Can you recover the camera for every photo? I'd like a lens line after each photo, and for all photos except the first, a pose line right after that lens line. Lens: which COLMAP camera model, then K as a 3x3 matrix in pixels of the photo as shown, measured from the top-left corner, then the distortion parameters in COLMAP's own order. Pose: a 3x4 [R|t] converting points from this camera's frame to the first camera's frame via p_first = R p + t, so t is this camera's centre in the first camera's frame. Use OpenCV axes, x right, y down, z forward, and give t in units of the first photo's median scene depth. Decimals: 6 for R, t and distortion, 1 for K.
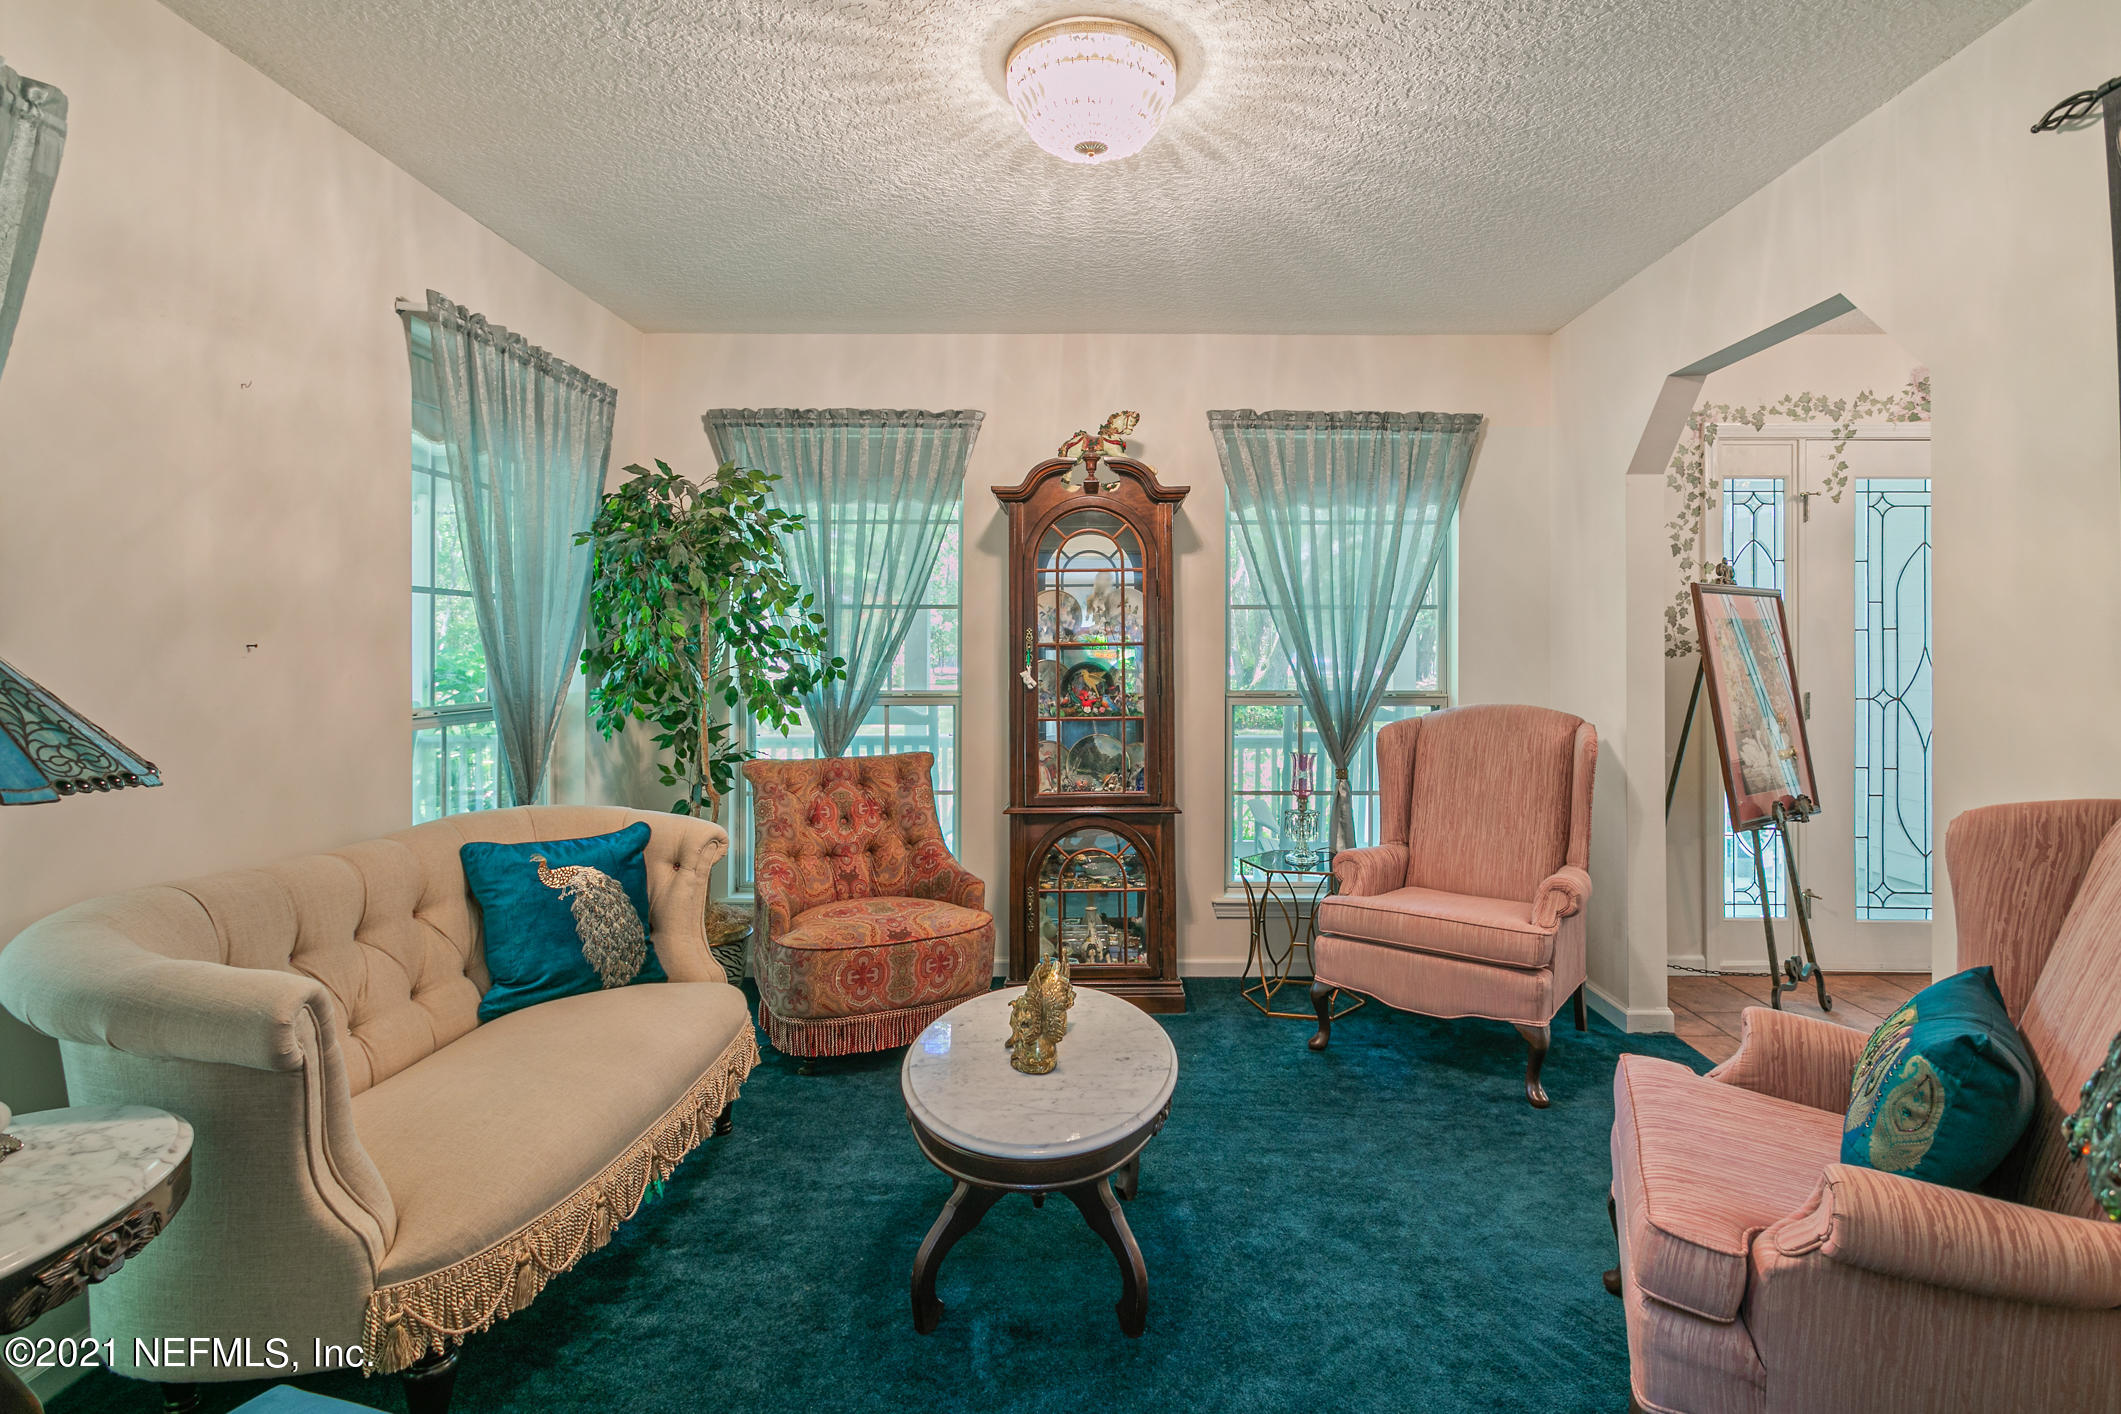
lens RADIAL K [[1021.4, 0, 1060.5], [0, 1021.4, 707.0], [0, 0, 1]] dist [-0.002279, -0.000035]
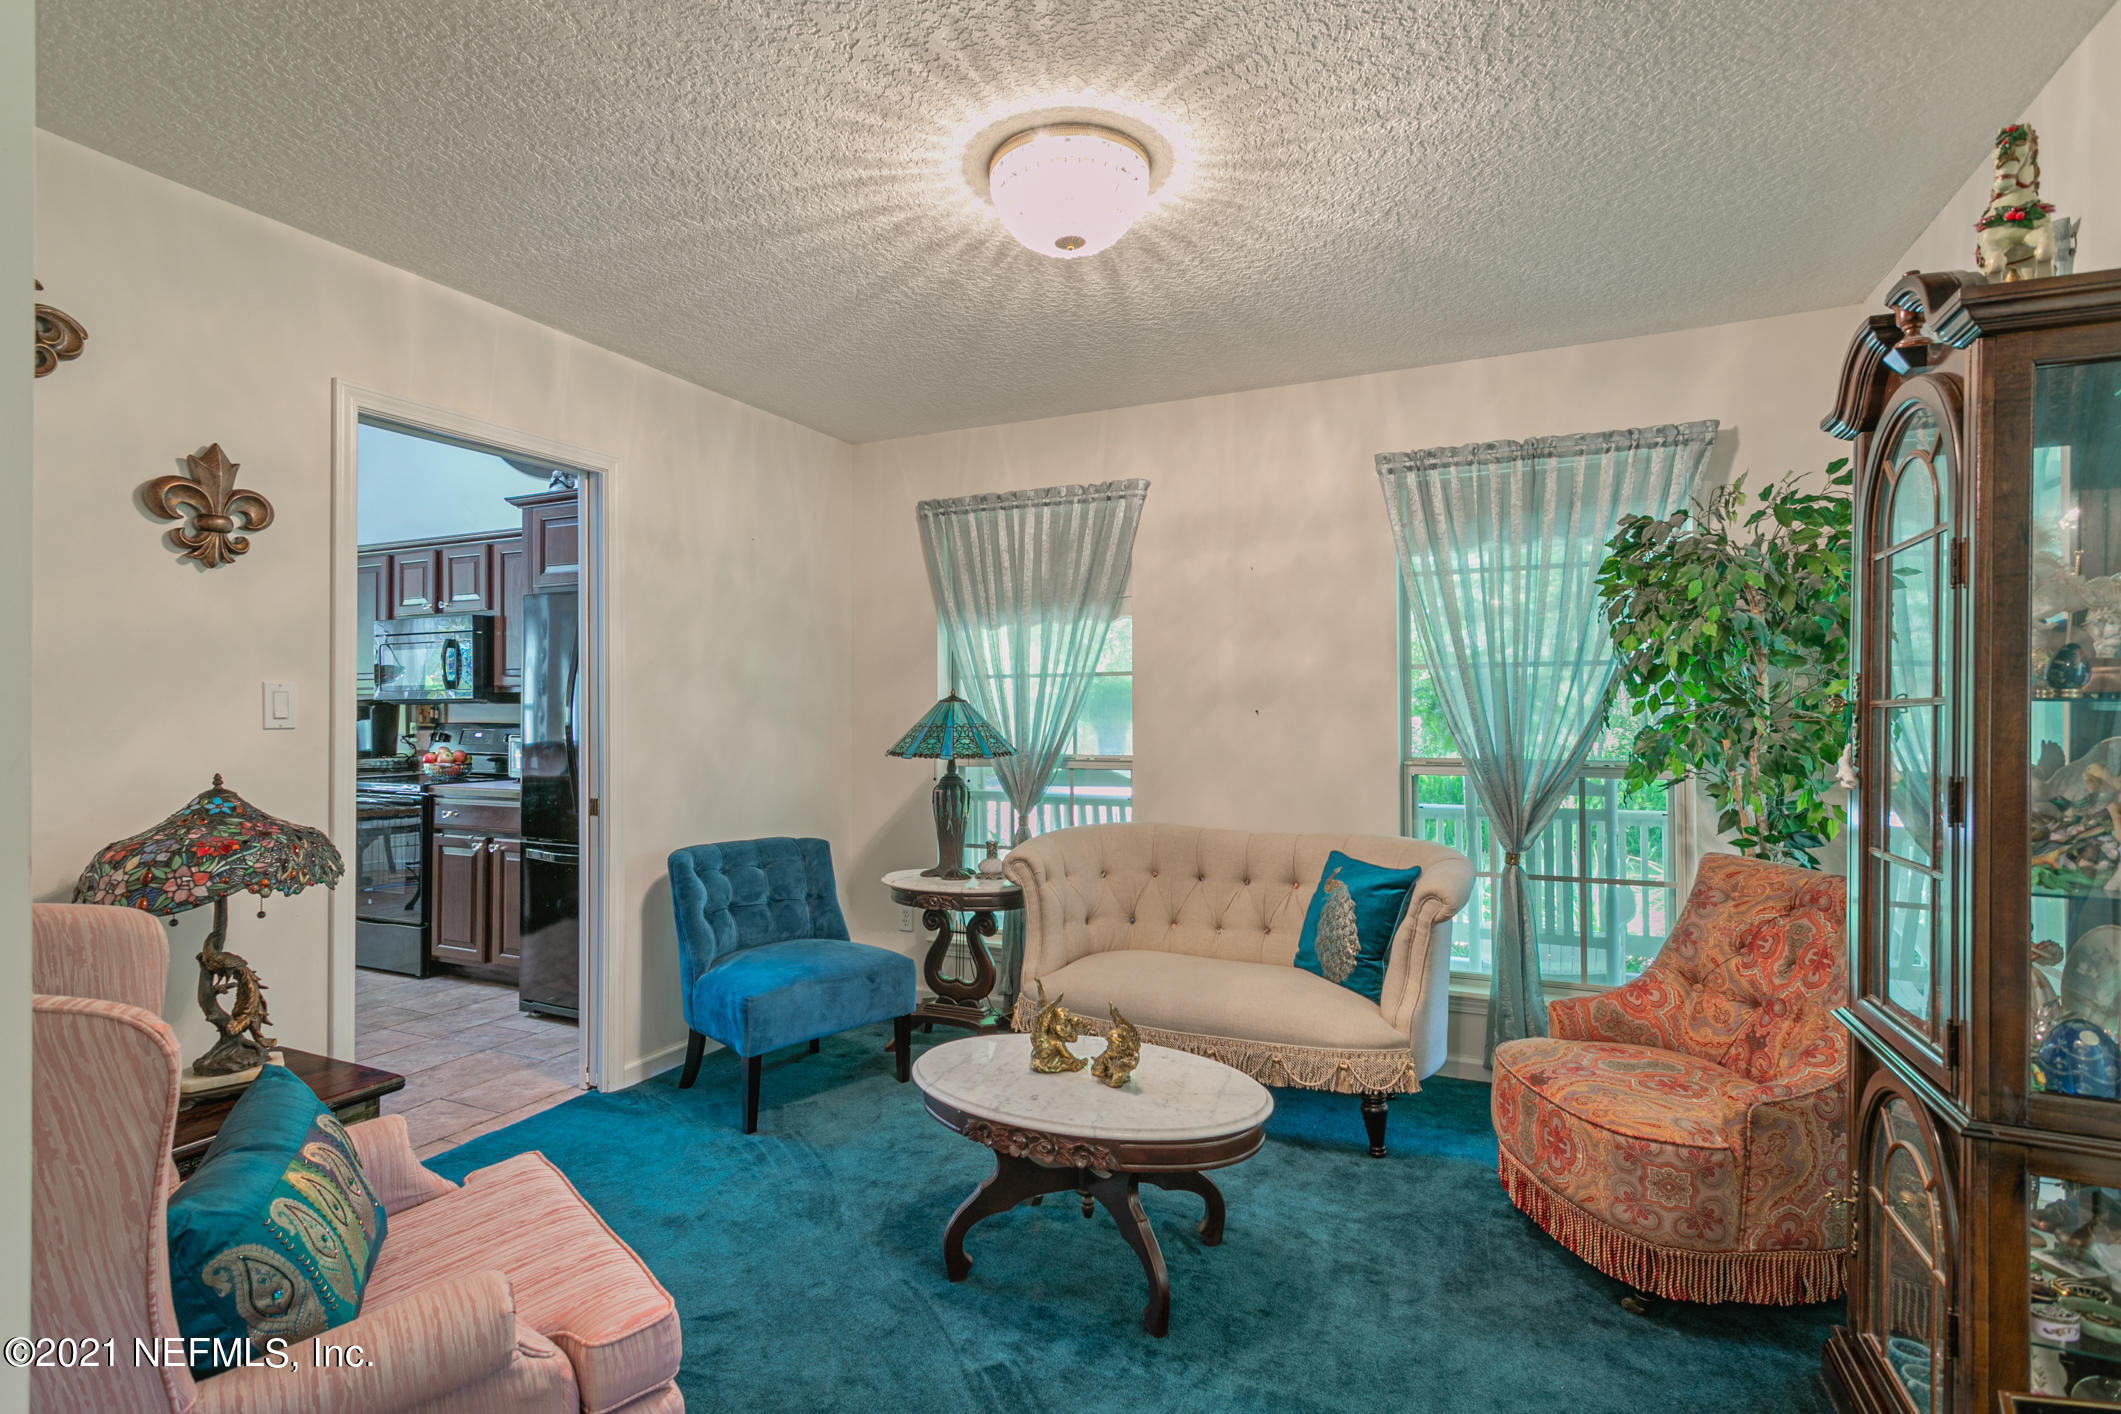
lens RADIAL K [[1021.4, 0, 1060.5], [0, 1021.4, 707.0], [0, 0, 1]] dist [-0.002279, -0.000035]
pose [[-0.390965, 0.008370, -0.920368, 0.649487], [-0.036594, 0.999027, 0.024630, -0.068324], [0.919678, 0.043310, -0.390278, 0.917795]]
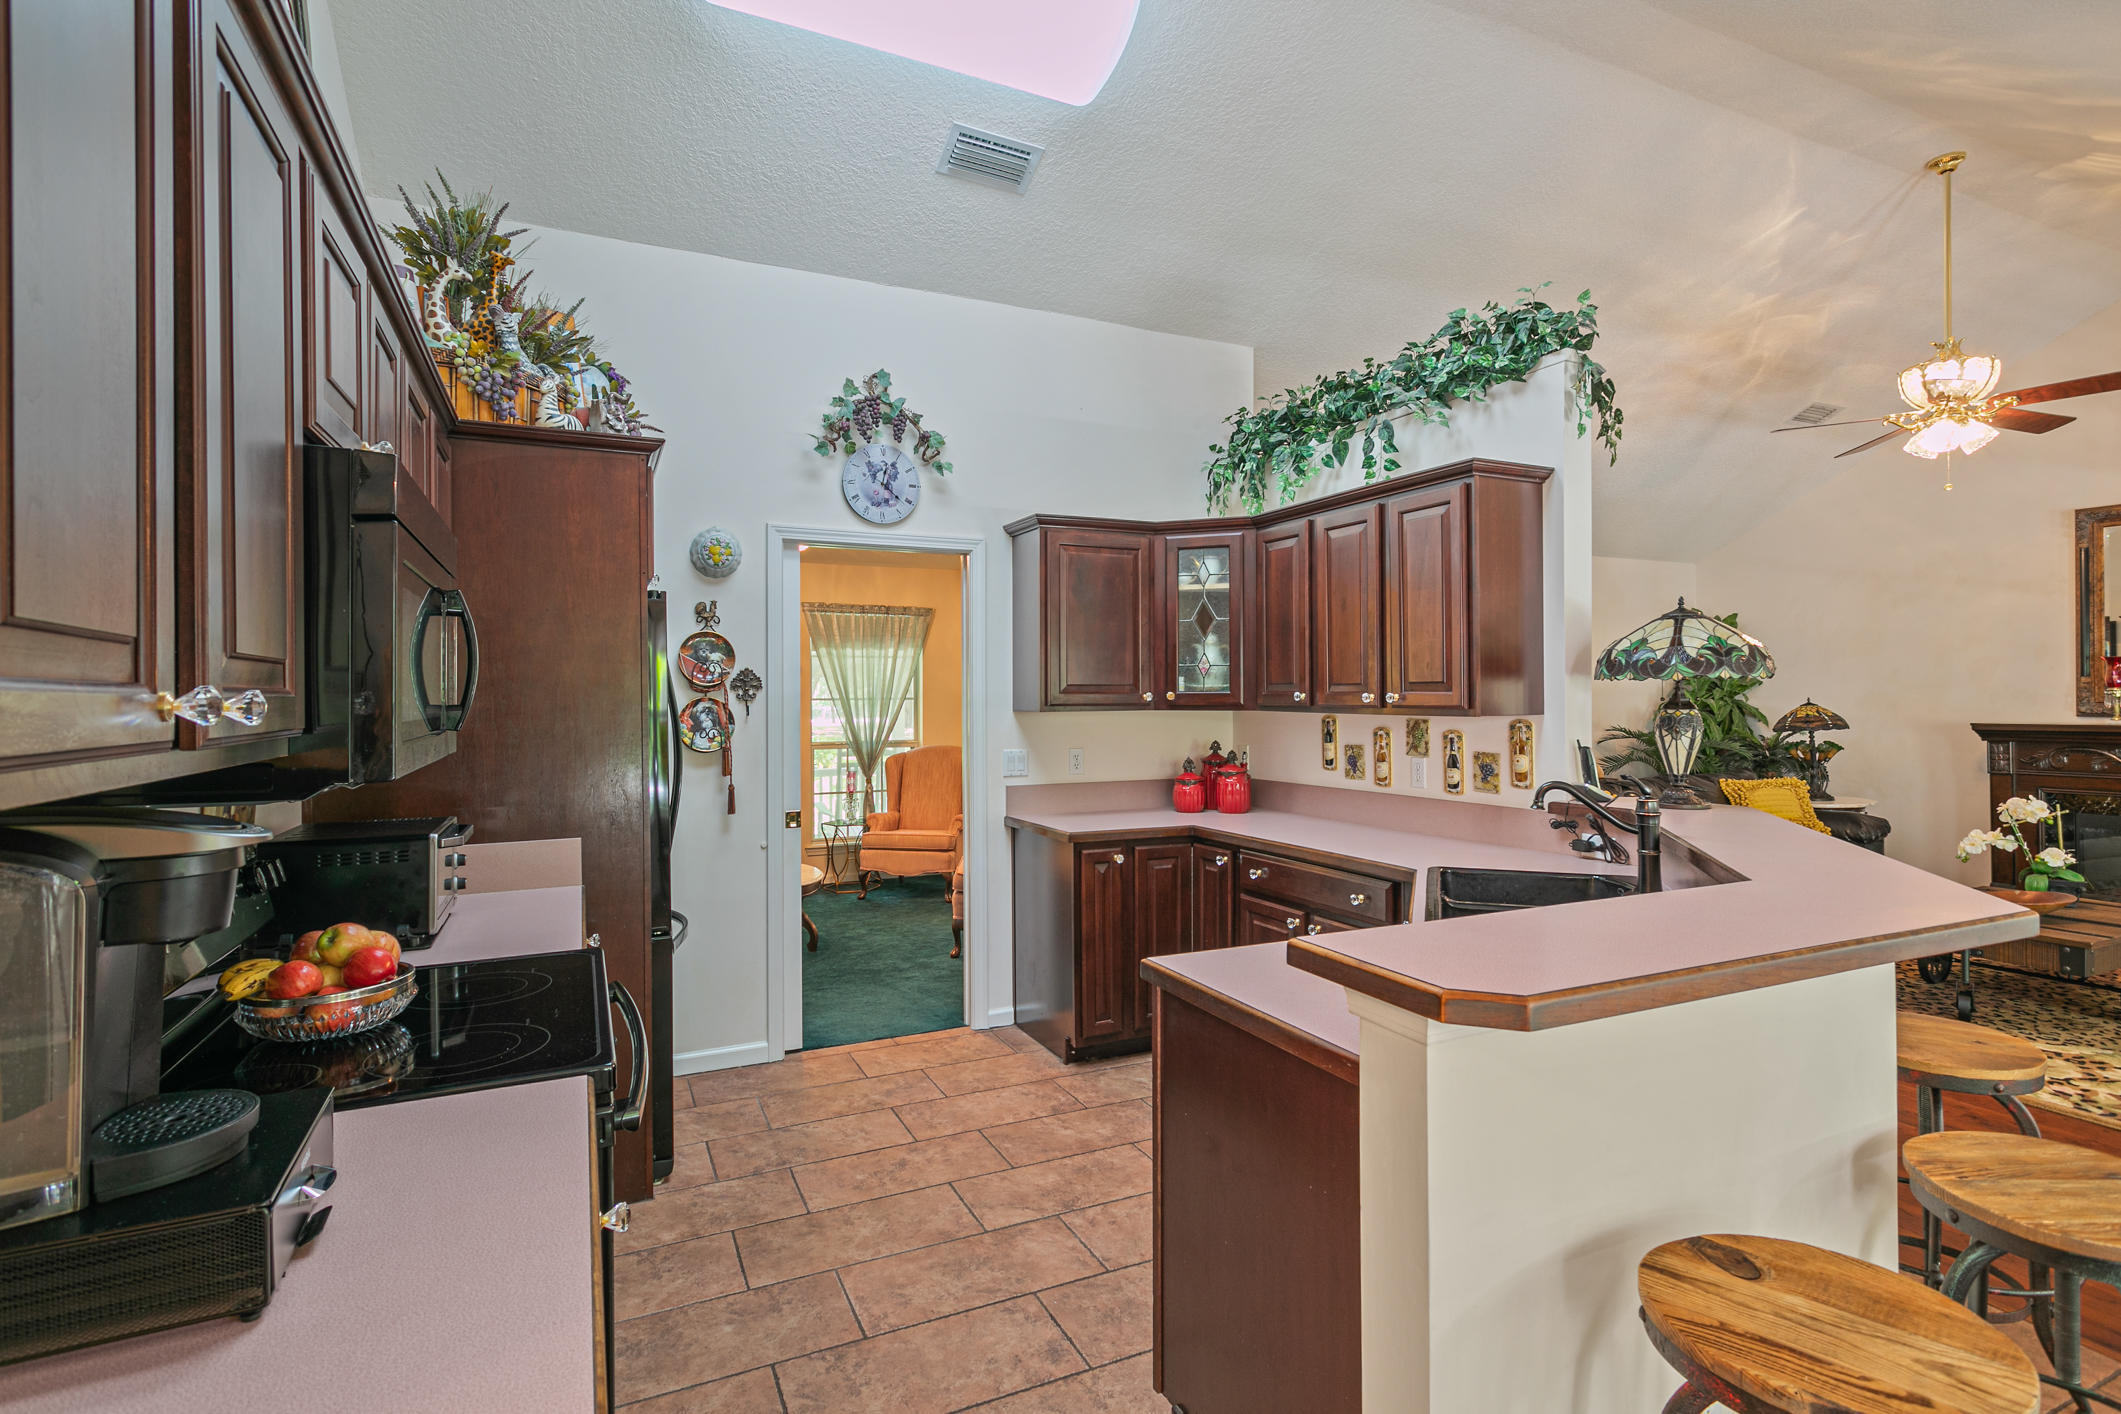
lens RADIAL K [[1021.4, 0, 1060.5], [0, 1021.4, 707.0], [0, 0, 1]] dist [-0.002279, -0.000035]
pose [[0.896443, 0.003382, 0.443146, -0.289834], [0.014948, 0.999171, -0.037863, 0.001083], [-0.442907, 0.040566, 0.895649, -1.016543]]
